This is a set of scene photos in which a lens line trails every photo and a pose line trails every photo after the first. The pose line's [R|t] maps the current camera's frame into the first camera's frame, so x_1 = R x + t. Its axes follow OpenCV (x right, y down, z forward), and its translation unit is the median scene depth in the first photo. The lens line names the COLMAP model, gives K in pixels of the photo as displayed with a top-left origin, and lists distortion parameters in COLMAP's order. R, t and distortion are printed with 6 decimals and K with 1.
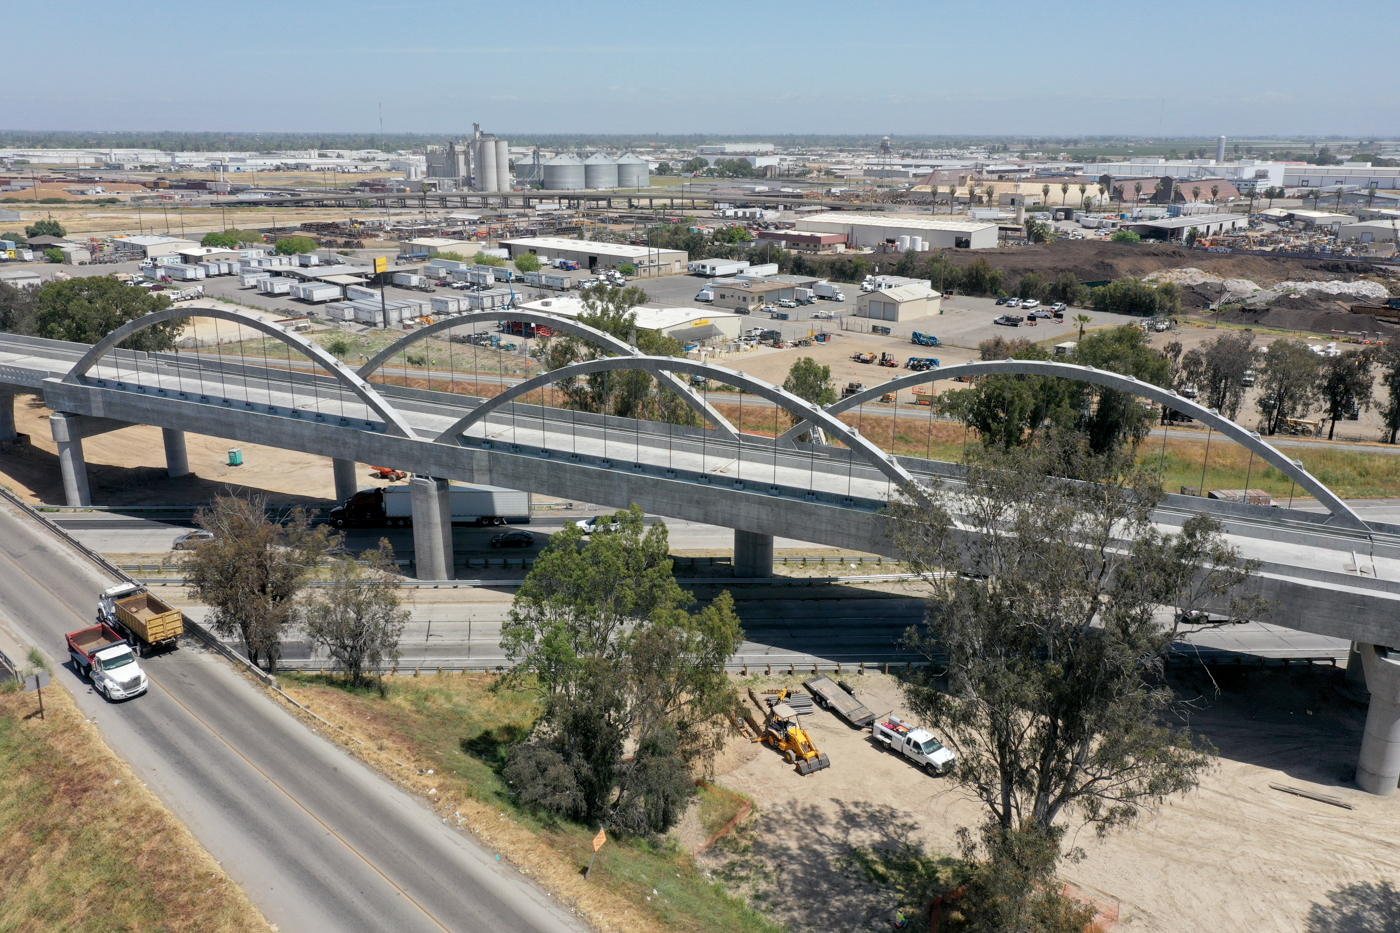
lens RADIAL K [[1110.2, 0, 705.2], [0, 1110.2, 468.6], [0, 0, 1]] dist [0.020489, 0.003887]
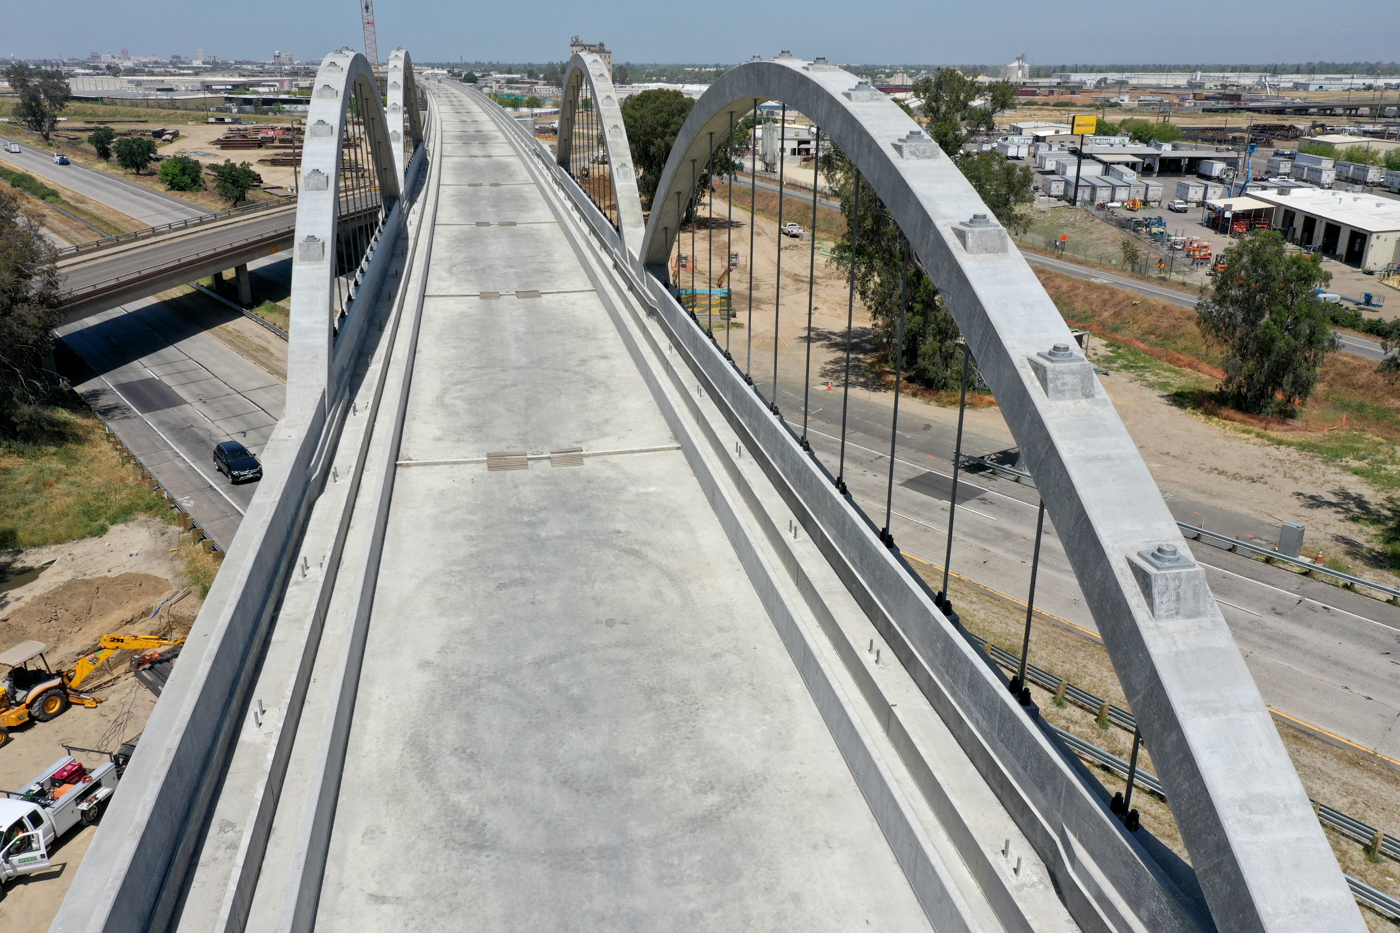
lens RADIAL K [[1110.2, 0, 705.2], [0, 1110.2, 468.6], [0, 0, 1]] dist [0.020489, 0.003887]
pose [[0.607021, 0.270026, -0.747404, 0.155952], [-0.231803, 0.959766, 0.158485, -0.007321], [0.760127, 0.077047, 0.645190, 0.219709]]
